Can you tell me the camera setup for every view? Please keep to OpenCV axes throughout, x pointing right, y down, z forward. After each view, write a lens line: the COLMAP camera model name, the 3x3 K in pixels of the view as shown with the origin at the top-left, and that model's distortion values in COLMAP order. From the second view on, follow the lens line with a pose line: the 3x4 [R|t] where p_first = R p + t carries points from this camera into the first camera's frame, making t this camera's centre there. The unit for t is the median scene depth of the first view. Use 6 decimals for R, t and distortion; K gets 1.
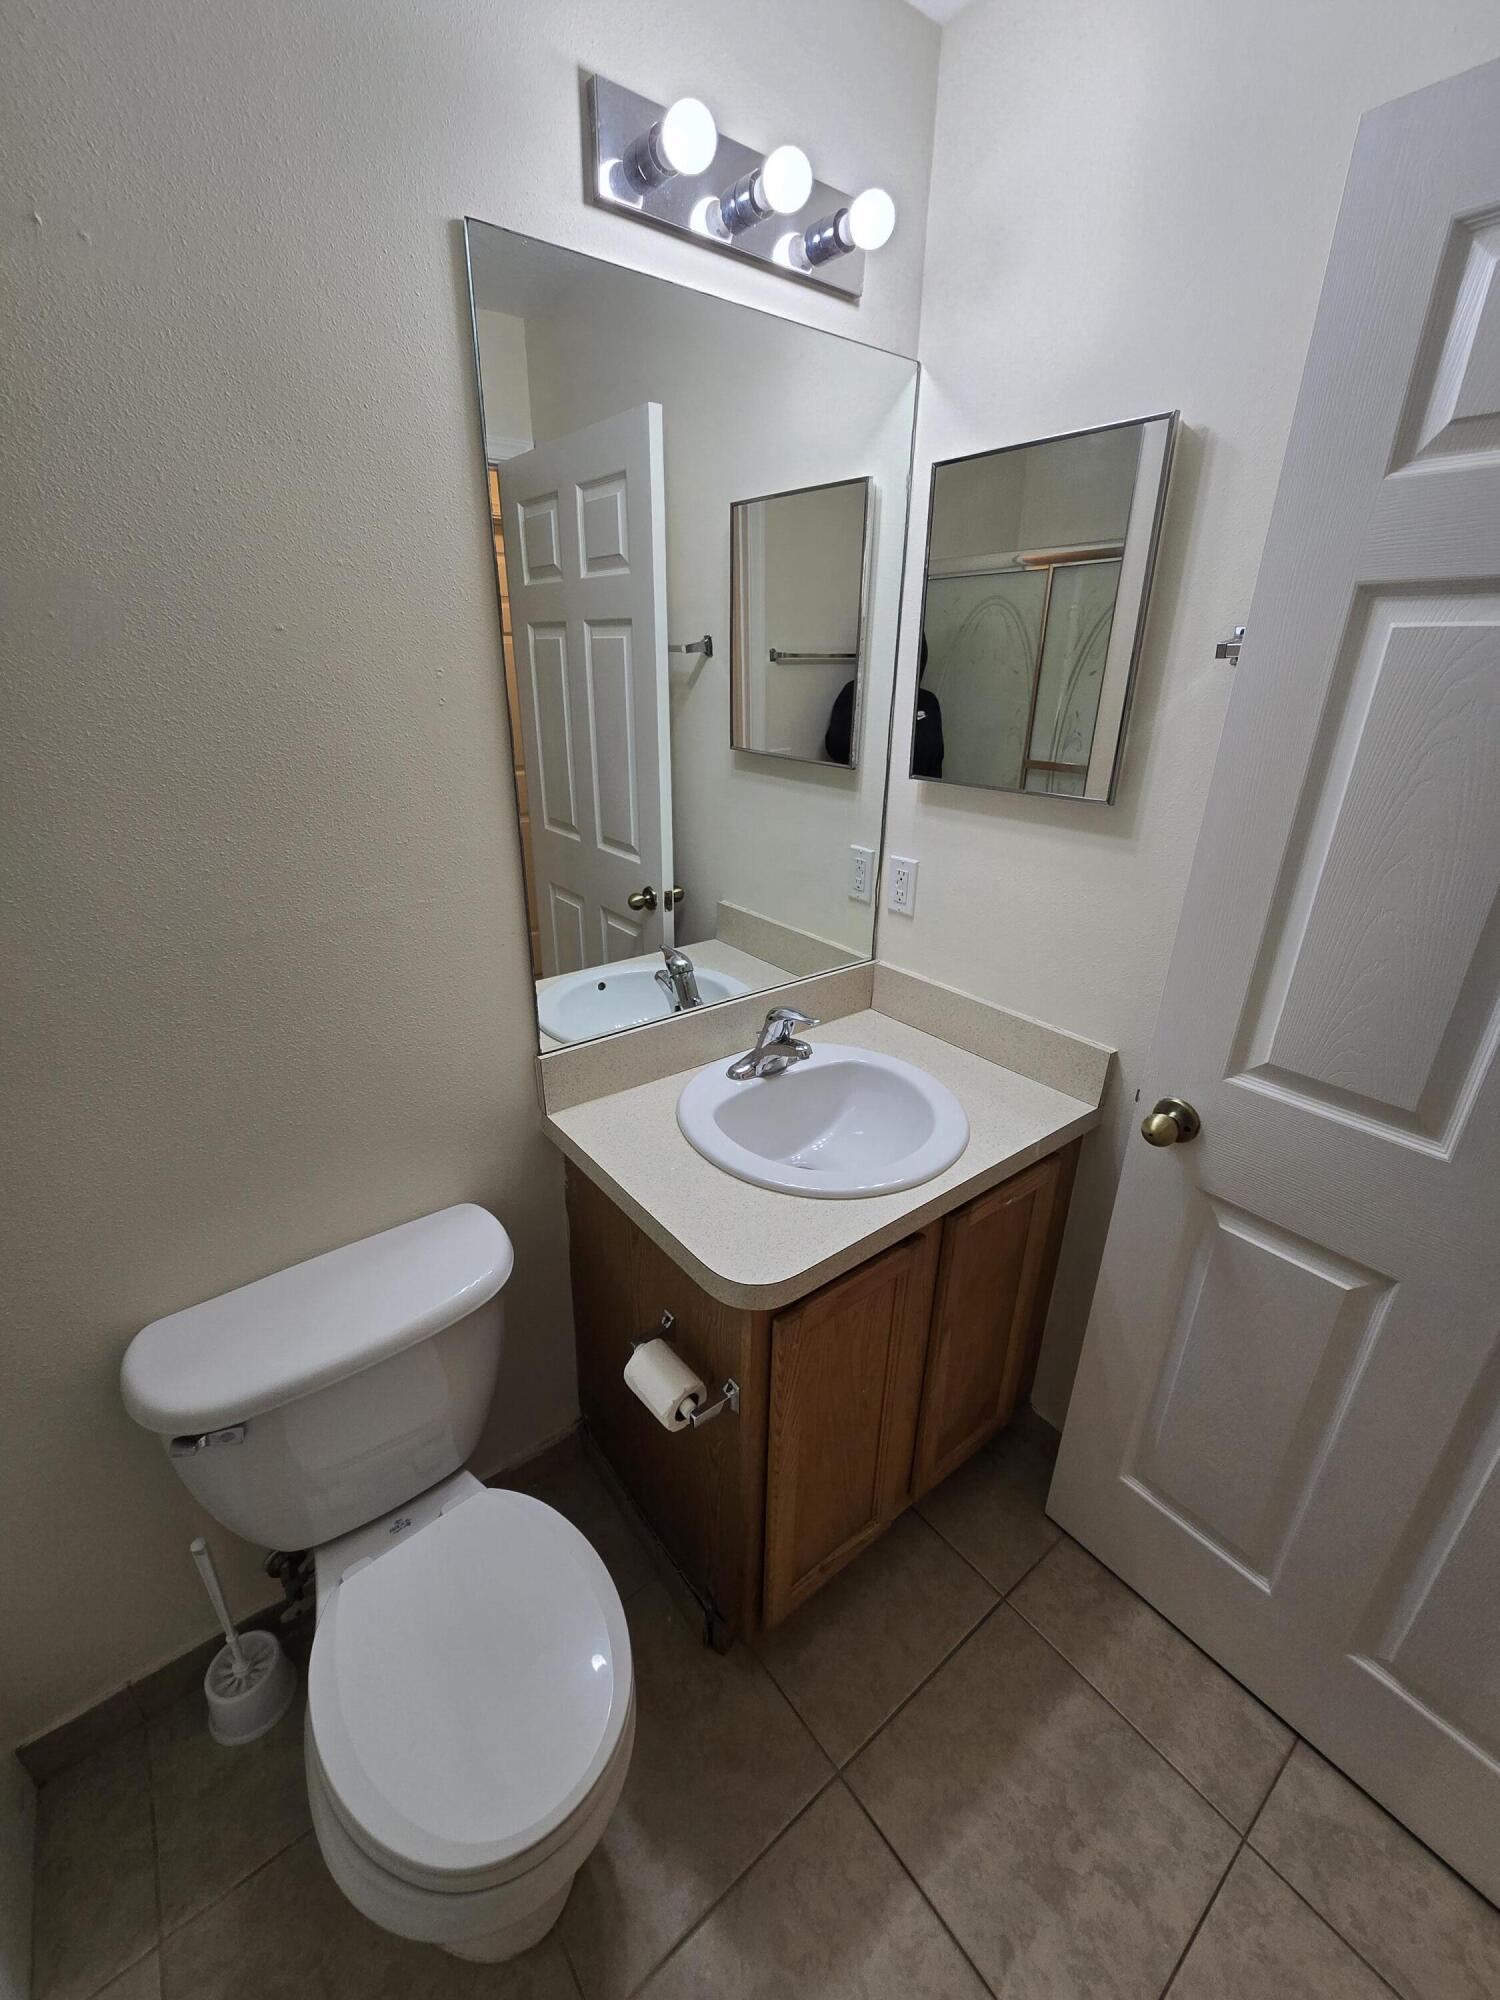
lens RADIAL K [[819.1, 0, 742.8], [0, 819.1, 994.7], [0, 0, 1]] dist [-0.000707, -0.000168]
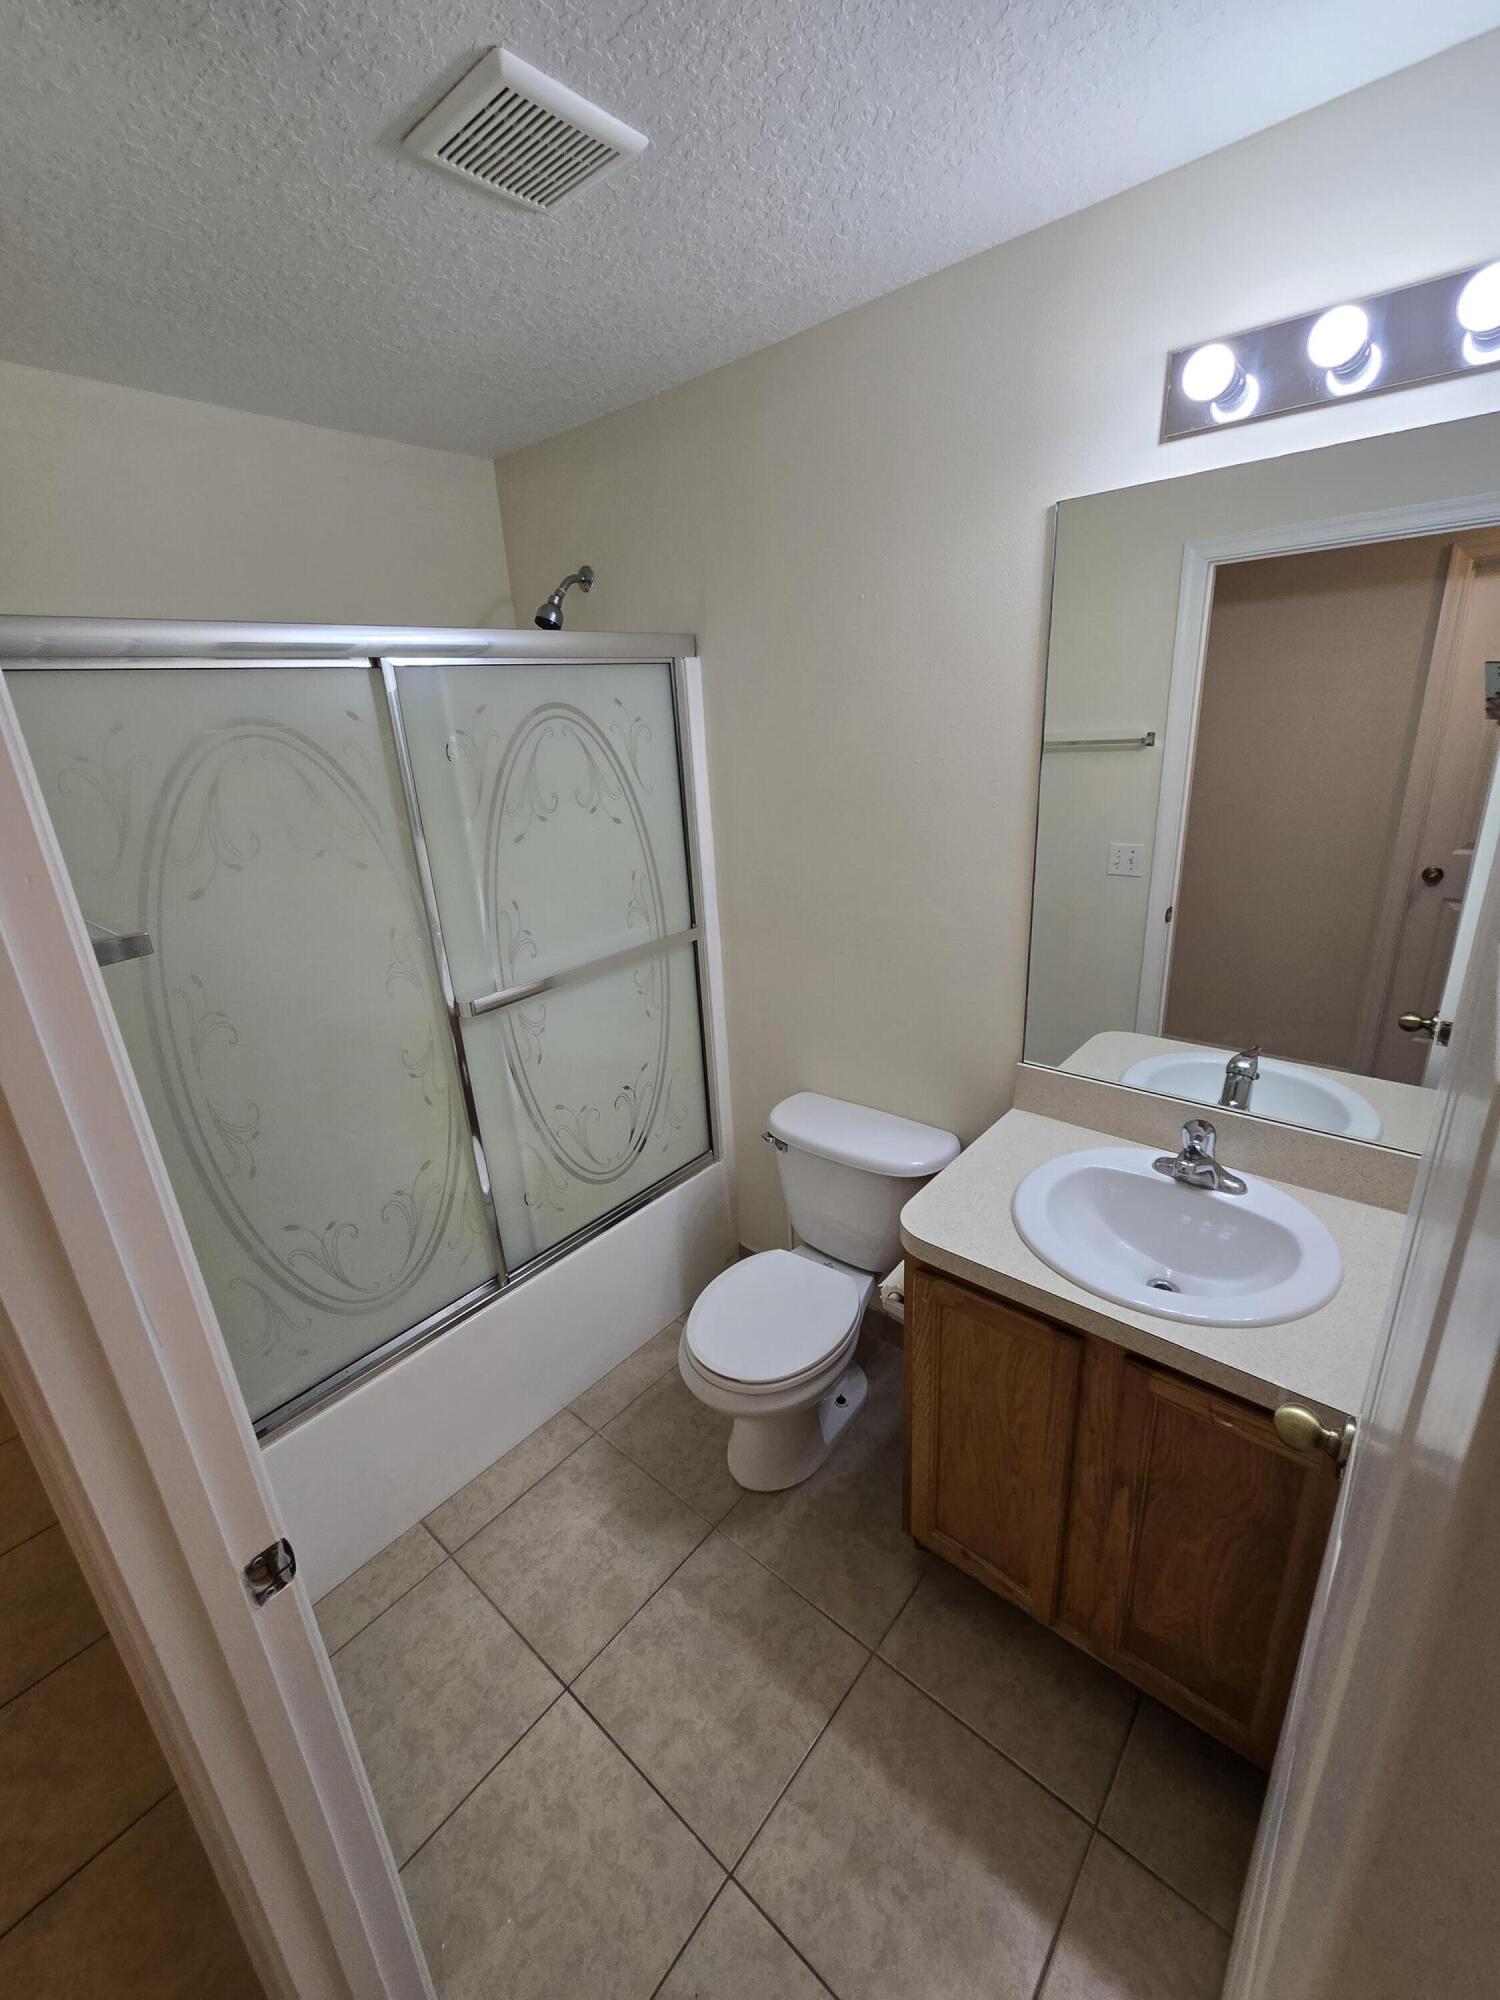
lens RADIAL K [[819.1, 0, 742.8], [0, 819.1, 994.7], [0, 0, 1]] dist [-0.000707, -0.000168]
pose [[0.196988, 0.295905, -0.934685, 0.931154], [-0.320728, 0.920358, 0.223775, -0.192219], [0.926461, 0.255699, 0.276204, 0.201325]]
